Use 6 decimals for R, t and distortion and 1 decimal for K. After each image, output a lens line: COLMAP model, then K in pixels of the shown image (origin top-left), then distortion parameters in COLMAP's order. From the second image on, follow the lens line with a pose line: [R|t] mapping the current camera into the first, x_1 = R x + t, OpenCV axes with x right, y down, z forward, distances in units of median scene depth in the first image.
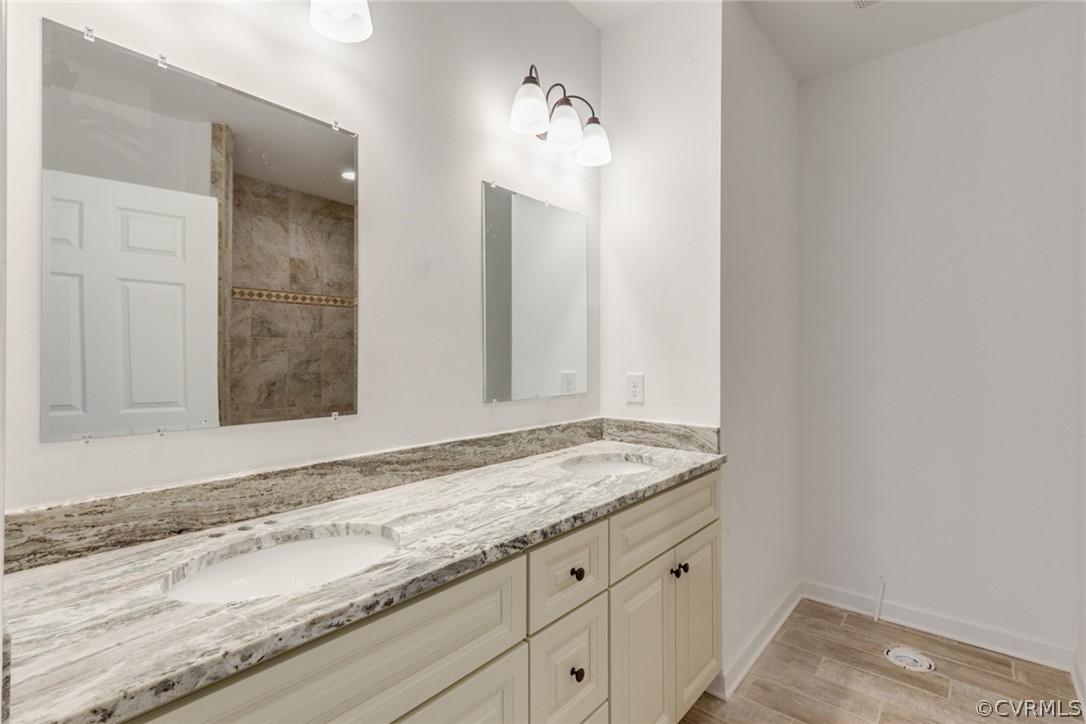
lens RADIAL K [[503.2, 0, 550.0], [0, 503.2, 368.0], [0, 0, 1]] dist [0.000413, -0.000073]
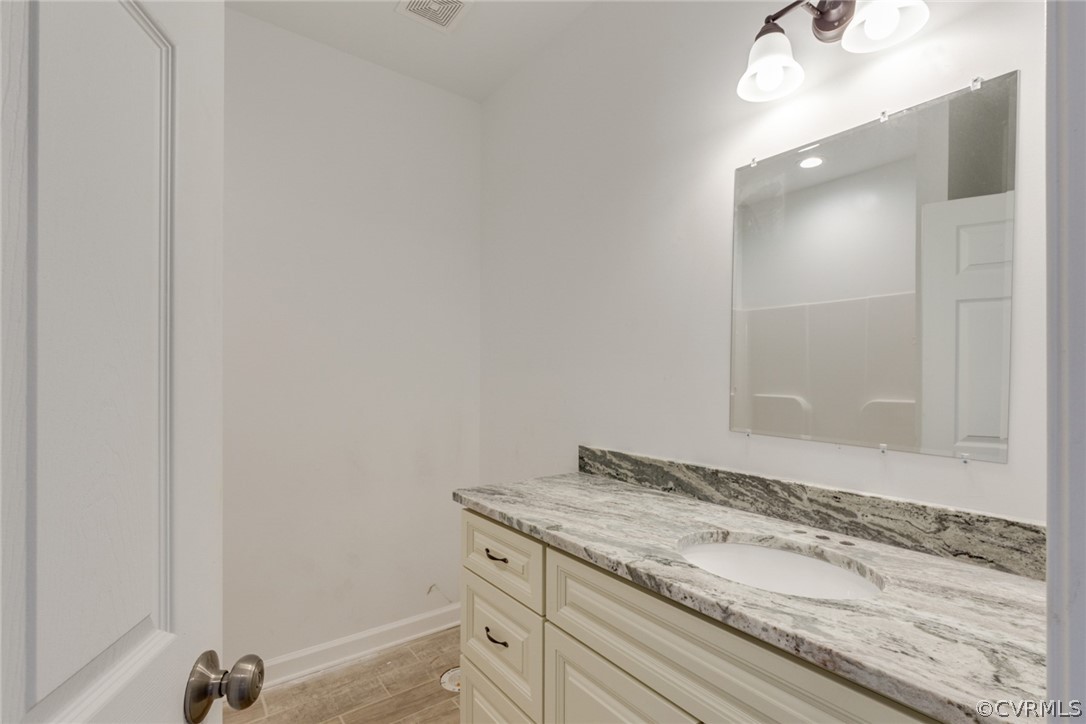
lens RADIAL K [[503.2, 0, 550.0], [0, 503.2, 368.0], [0, 0, 1]] dist [0.000413, -0.000073]
pose [[-0.222038, -0.011680, -0.974968, 0.752256], [-0.020836, 0.999757, -0.007232, -0.026209], [0.974815, 0.018709, -0.222228, 0.866905]]
